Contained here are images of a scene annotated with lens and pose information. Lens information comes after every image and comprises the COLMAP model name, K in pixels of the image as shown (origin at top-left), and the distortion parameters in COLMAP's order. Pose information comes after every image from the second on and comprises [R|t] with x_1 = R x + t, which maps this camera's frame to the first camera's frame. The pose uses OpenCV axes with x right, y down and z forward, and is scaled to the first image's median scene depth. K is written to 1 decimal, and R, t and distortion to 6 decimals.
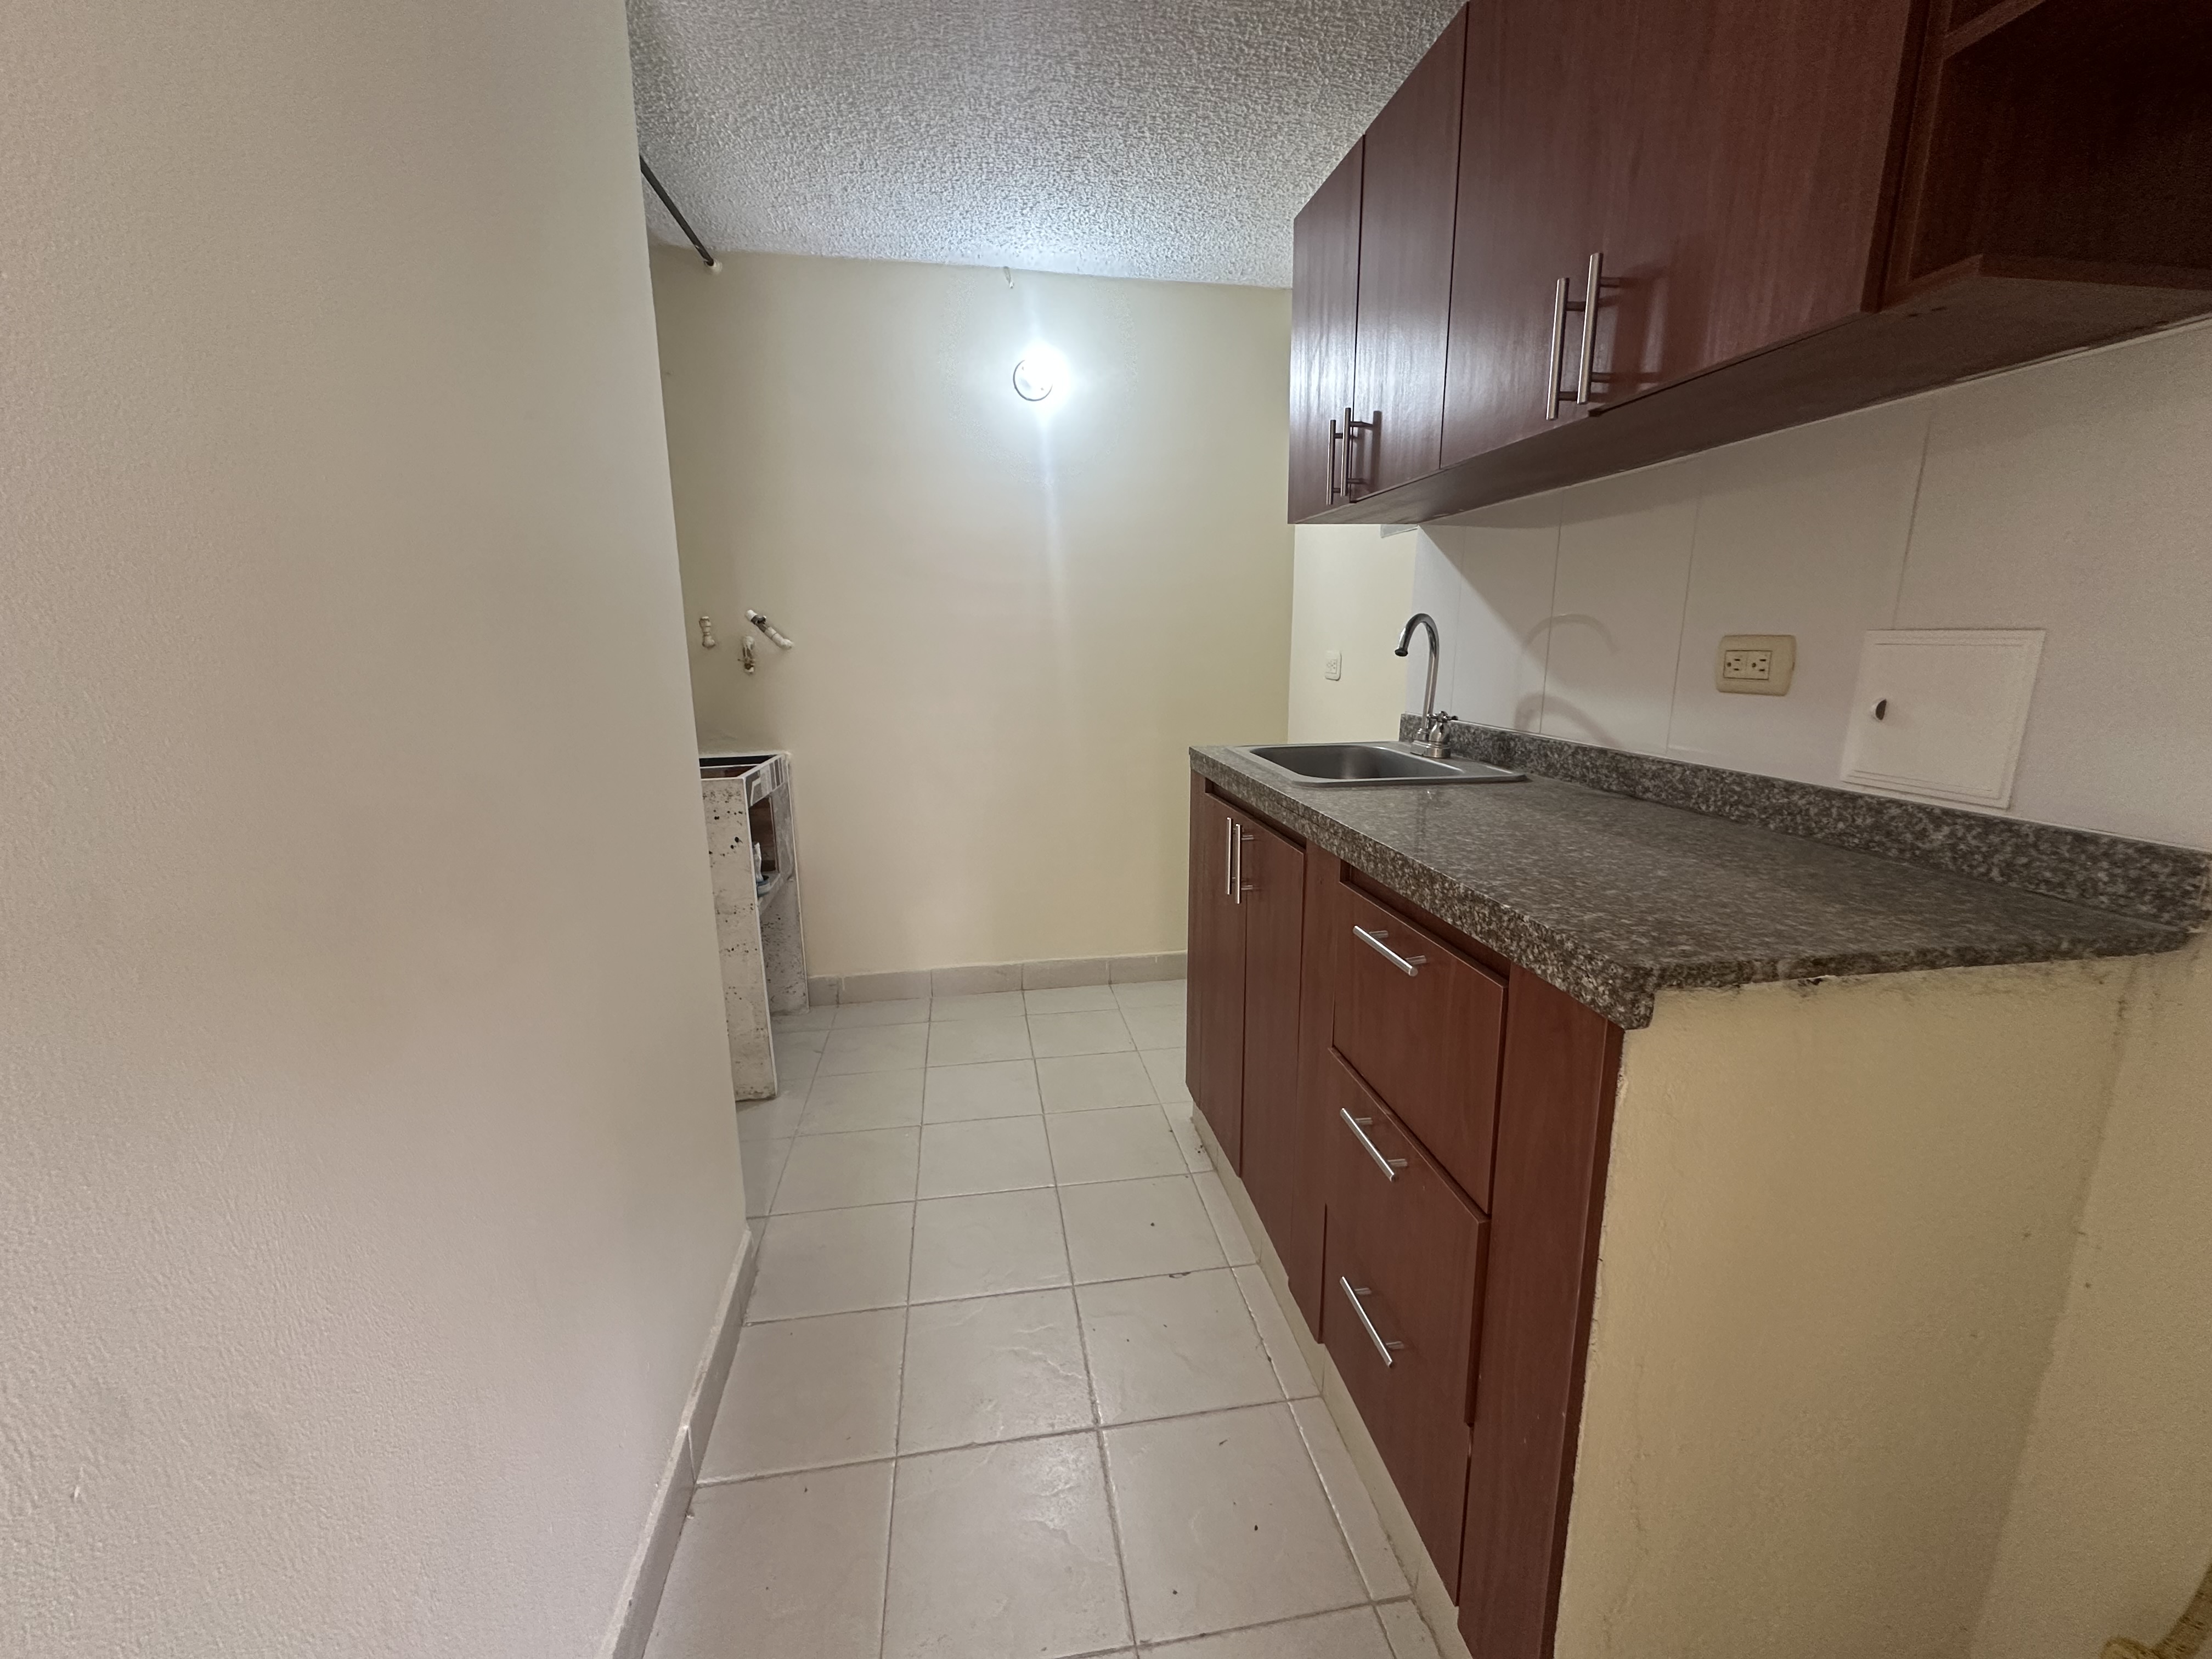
lens RADIAL K [[888.2, 0, 1106.0], [0, 888.2, 825.9], [0, 0, 1]] dist [-0.000871, 0.000572]
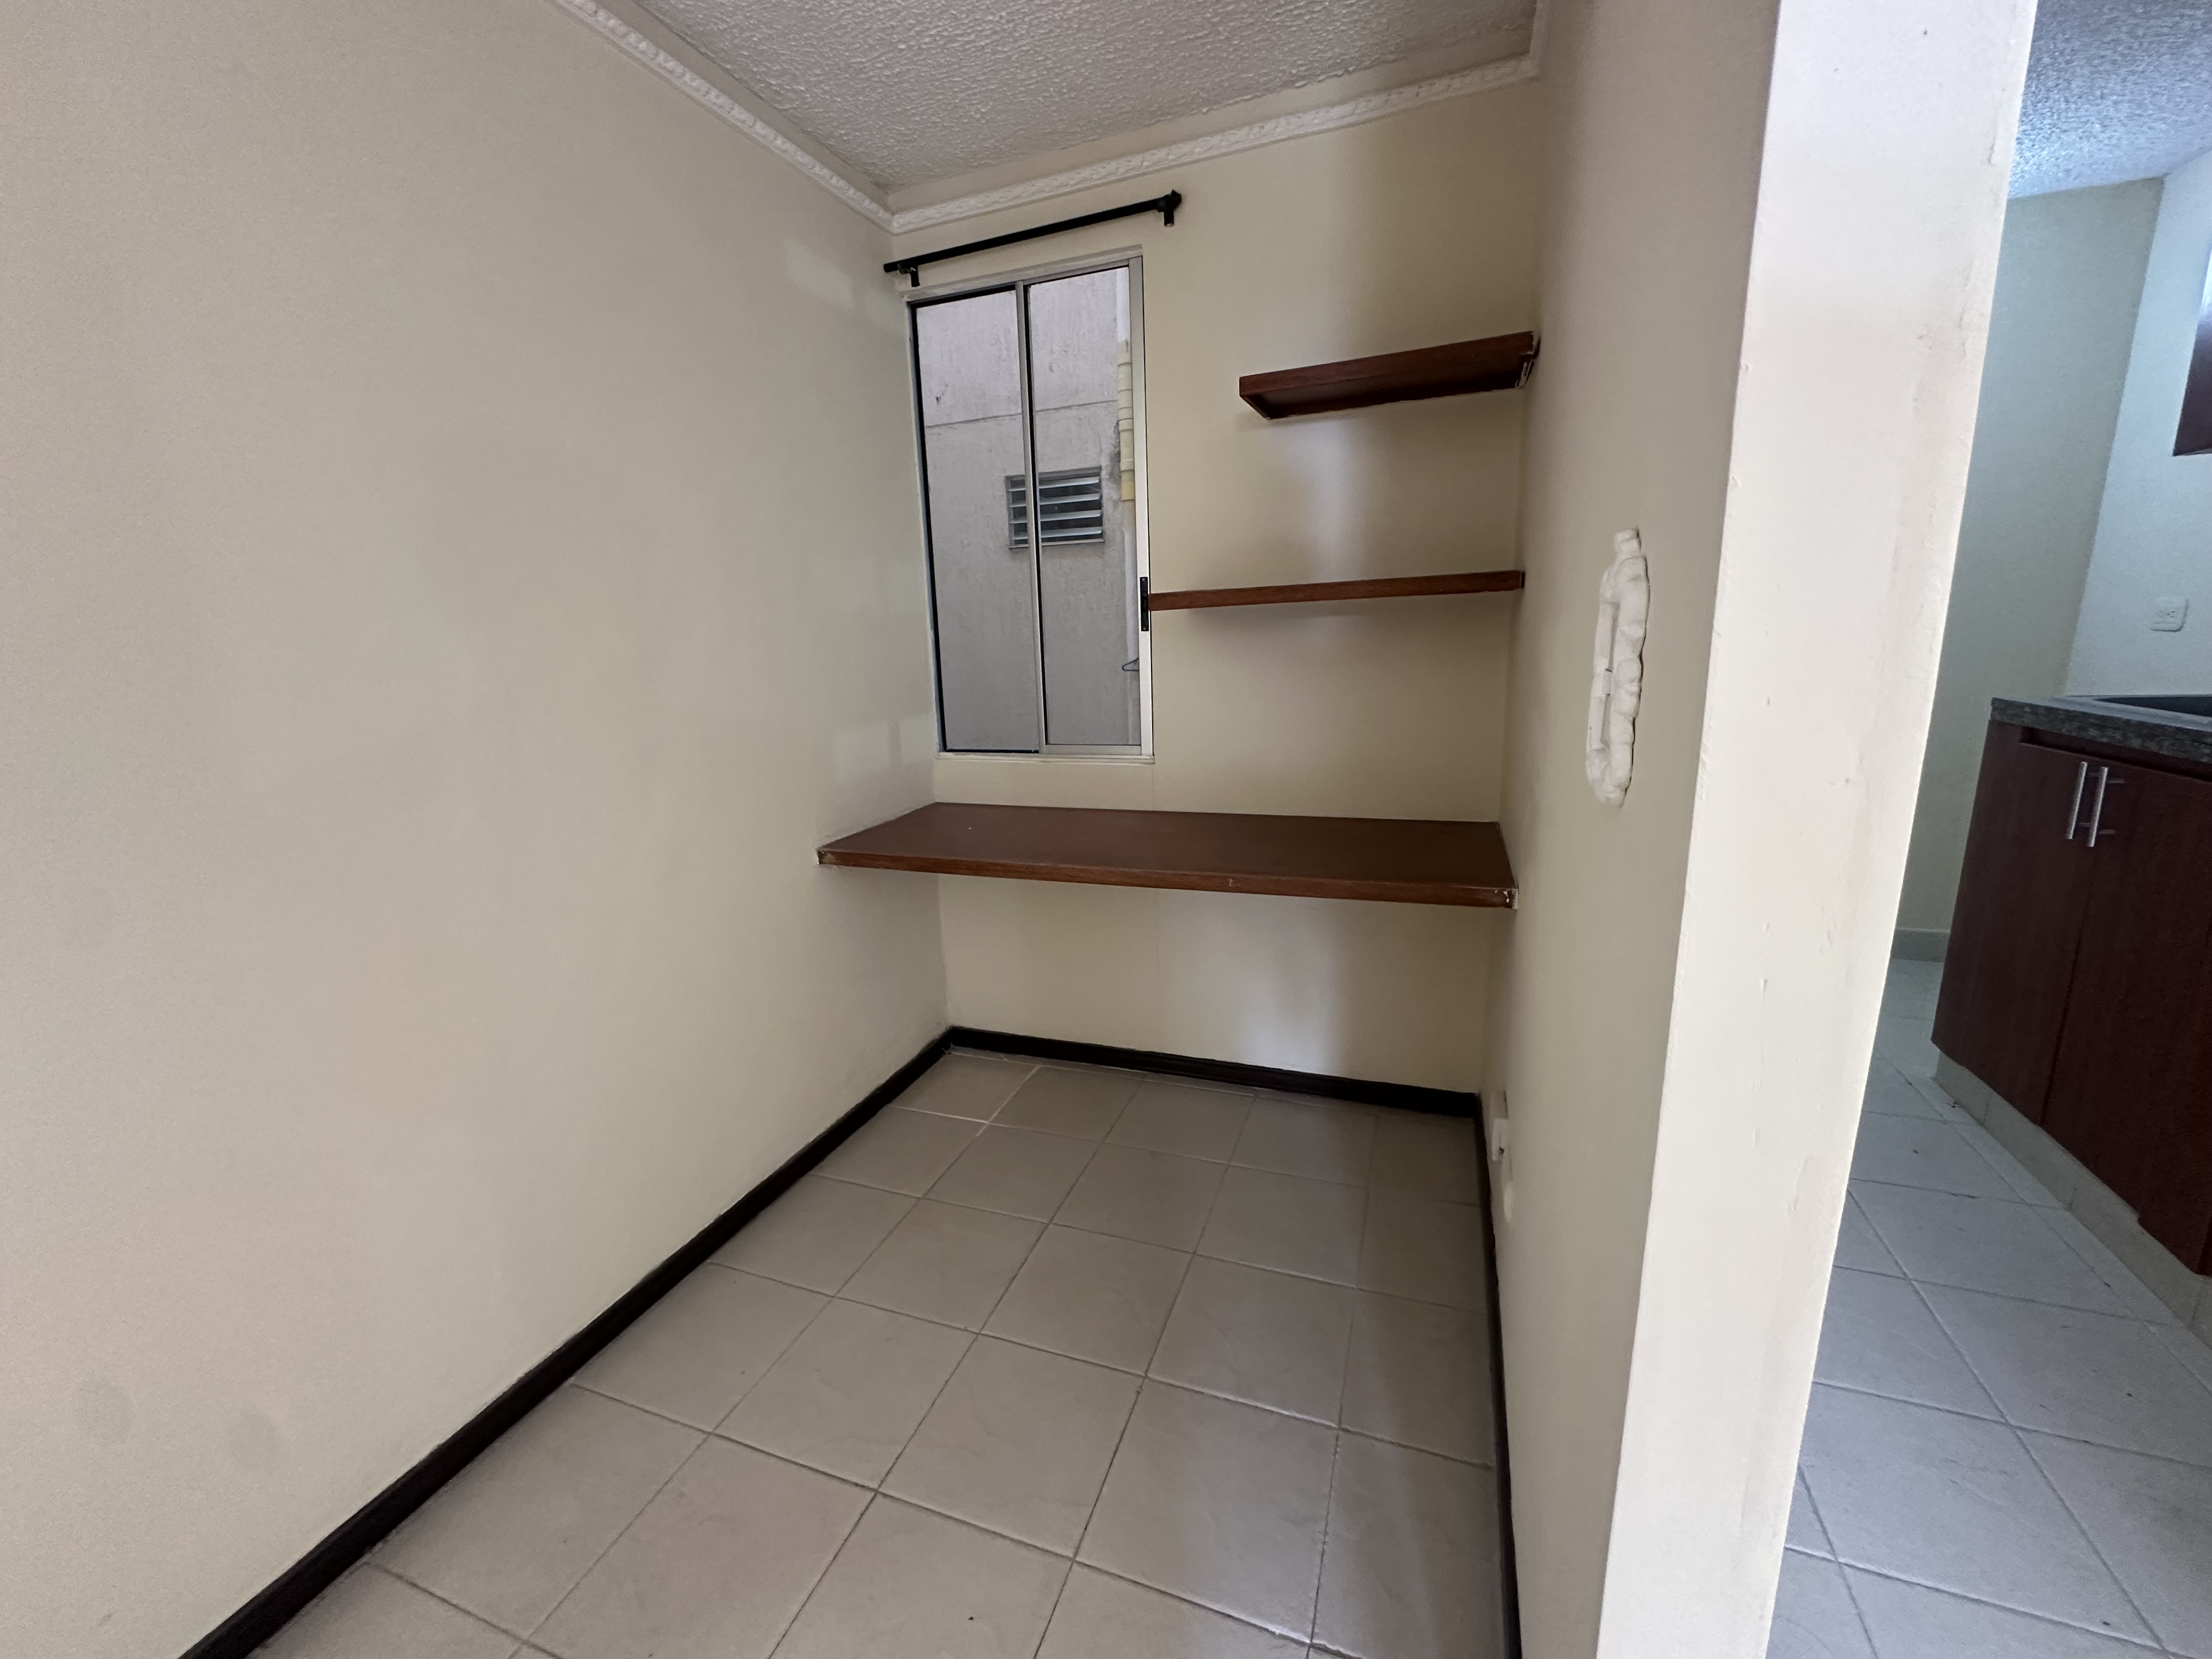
lens RADIAL K [[880.1, 0, 1103.0], [0, 880.1, 826.5], [0, 0, 1]] dist [-0.003797, -0.000308]
pose [[0.871911, 0.080554, -0.482993, -0.433994], [-0.066096, 0.996710, 0.046914, 0.111241], [0.485183, -0.008981, 0.874366, -0.499555]]
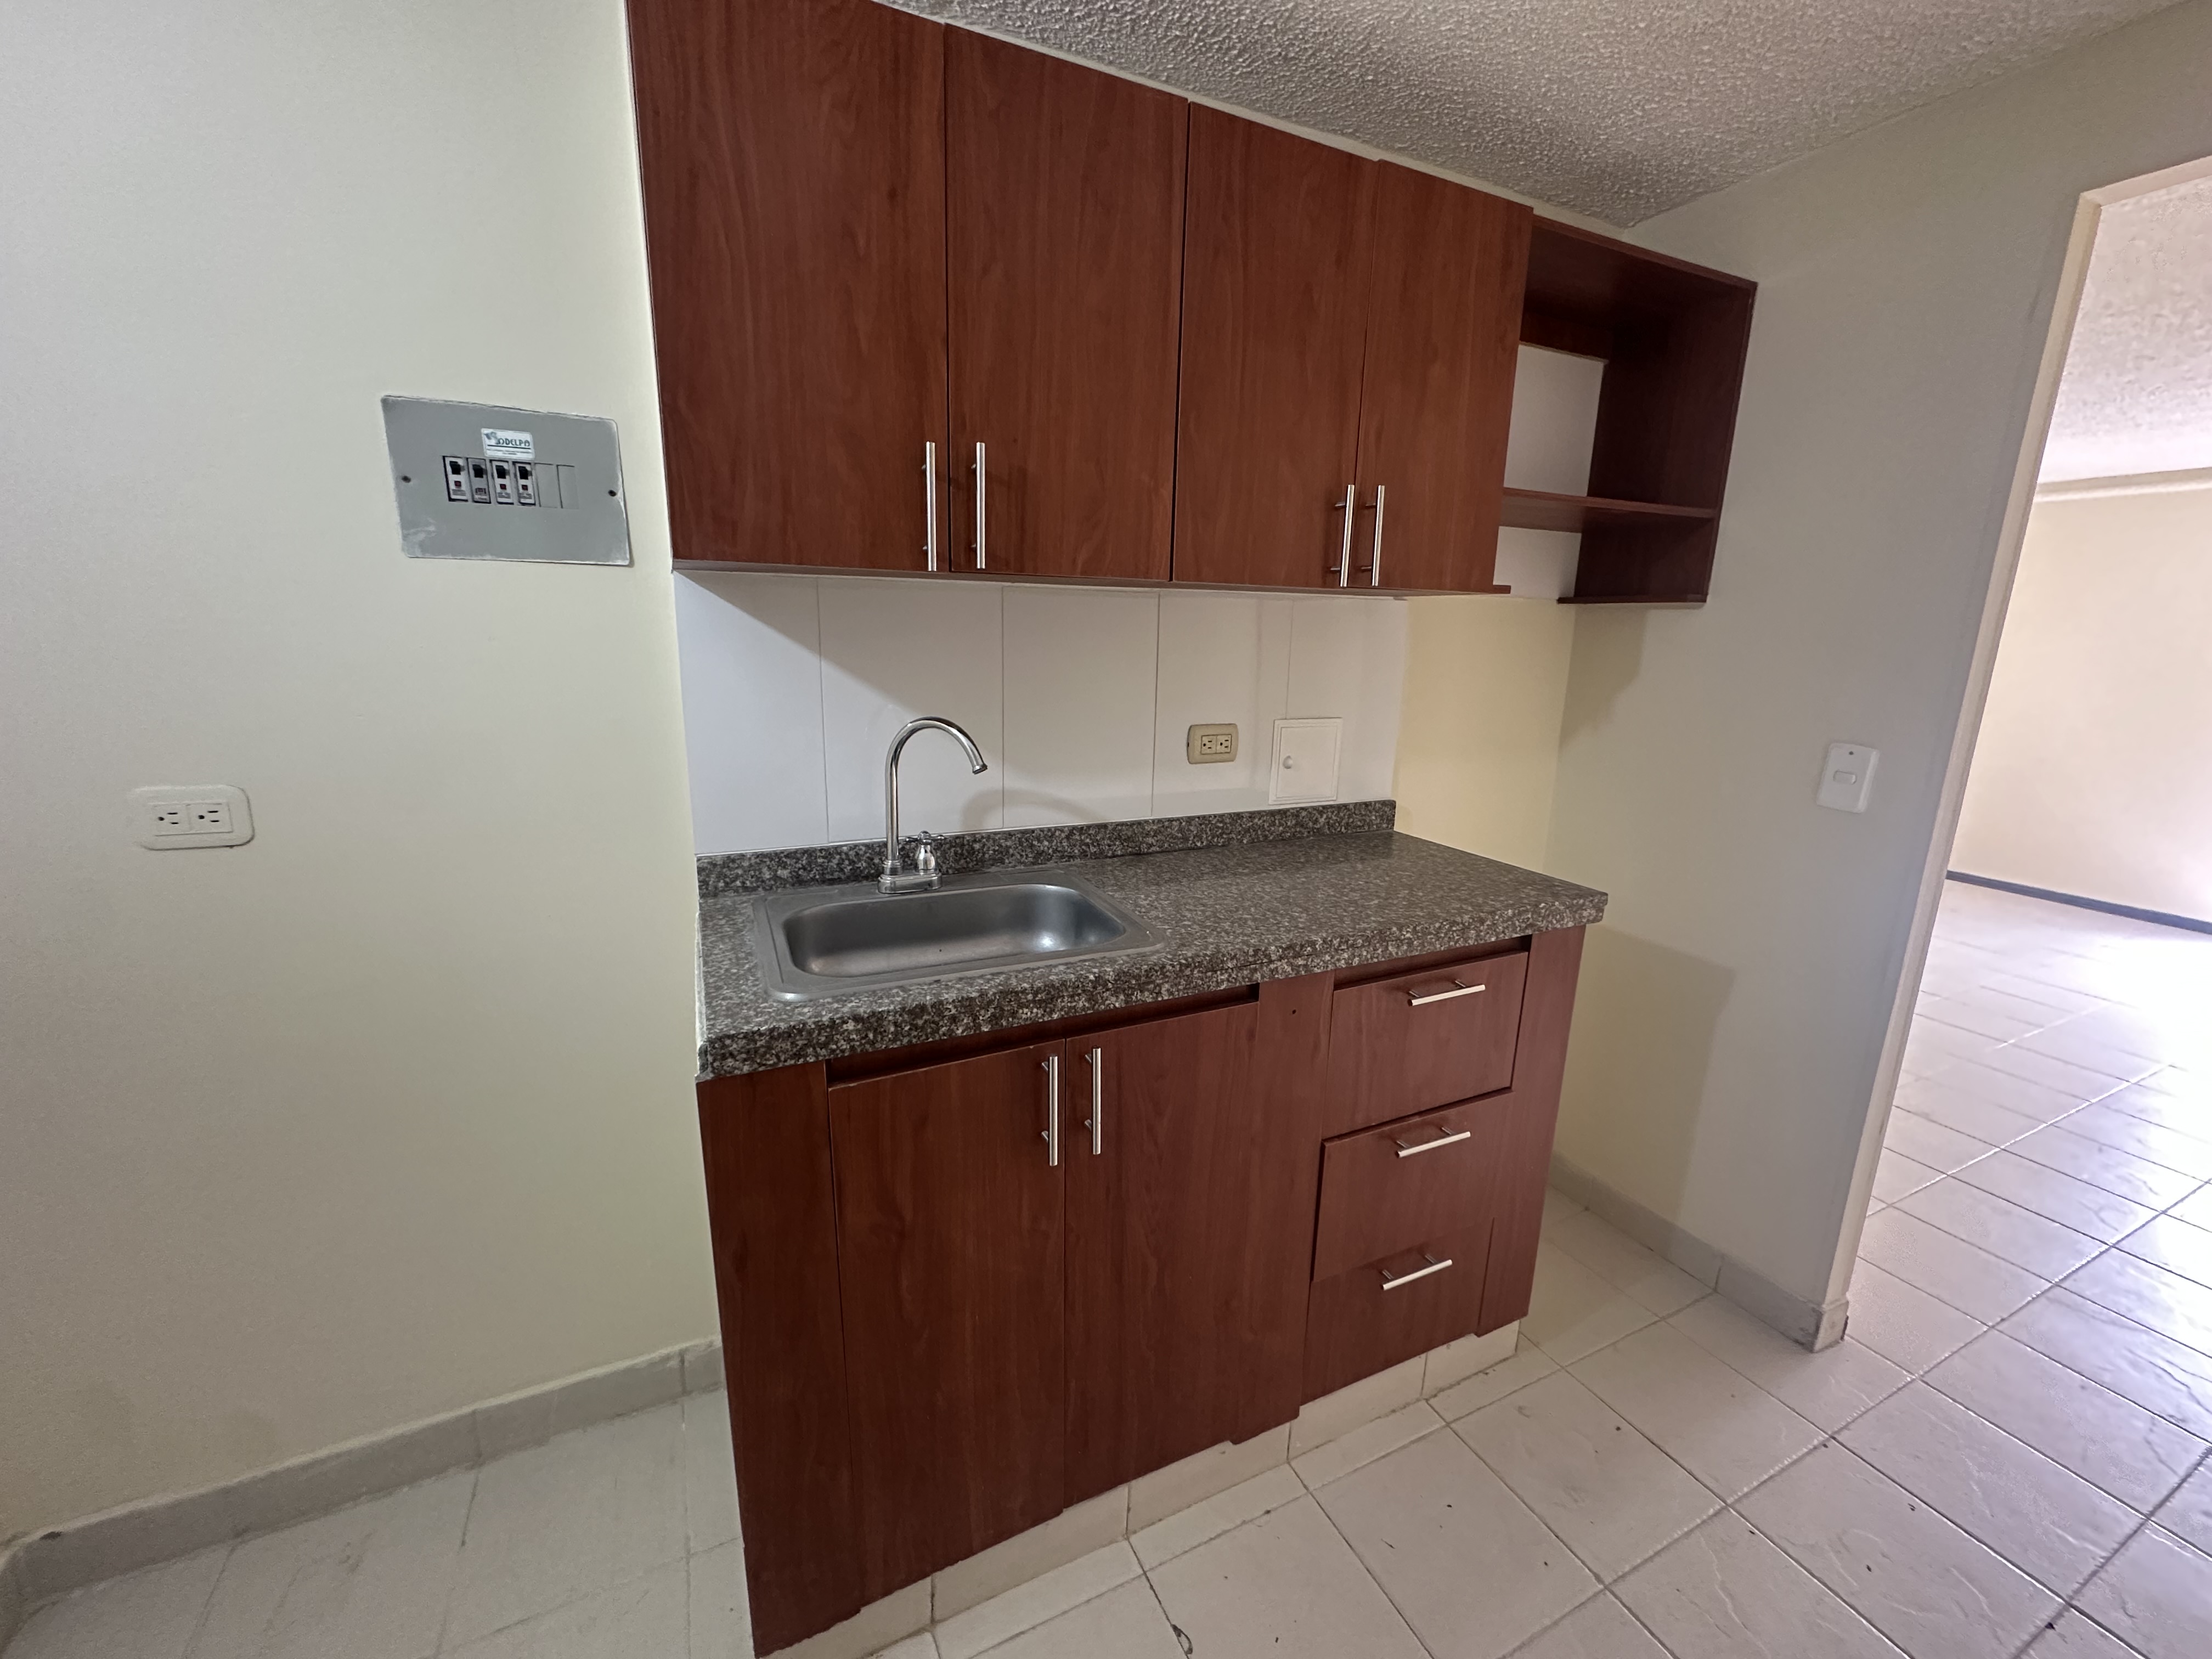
lens RADIAL K [[888.2, 0, 1106.0], [0, 888.2, 825.9], [0, 0, 1]] dist [-0.000871, 0.000572]
pose [[-0.294257, -0.210746, 0.932201, -0.552766], [0.178760, 0.946035, 0.270301, -0.422750], [-0.938860, 0.246178, -0.240705, 1.360554]]
